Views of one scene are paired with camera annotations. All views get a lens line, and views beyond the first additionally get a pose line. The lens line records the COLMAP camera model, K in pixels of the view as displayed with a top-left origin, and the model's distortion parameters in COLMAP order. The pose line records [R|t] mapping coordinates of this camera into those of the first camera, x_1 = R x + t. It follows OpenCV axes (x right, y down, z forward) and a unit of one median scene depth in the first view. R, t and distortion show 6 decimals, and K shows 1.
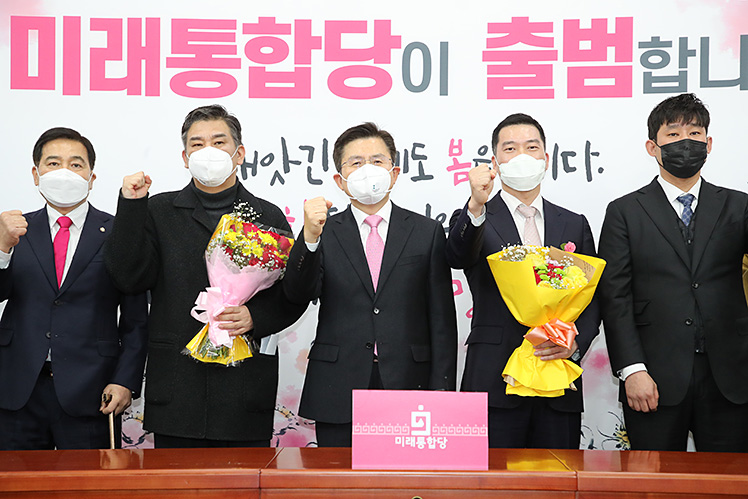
lens RADIAL K [[1378.7, 0, 375.2], [0, 1378.7, 247.4], [0, 0, 1]] dist [0.360863, -0.098608]
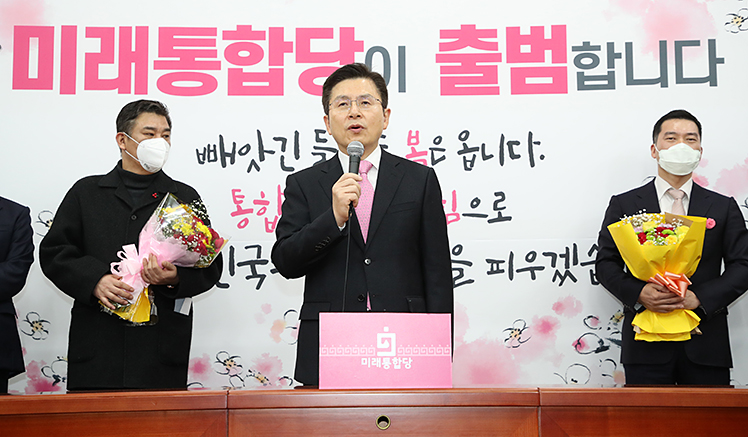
lens RADIAL K [[1096.1, 0, 375.8], [0, 1096.1, 216.3], [0, 0, 1]] dist [0.226048, 0.022969]
pose [[0.999556, -0.007809, 0.028762, 0.001714], [0.010260, 0.996235, -0.086087, 0.067065], [-0.027982, 0.086344, 0.995872, 0.121177]]
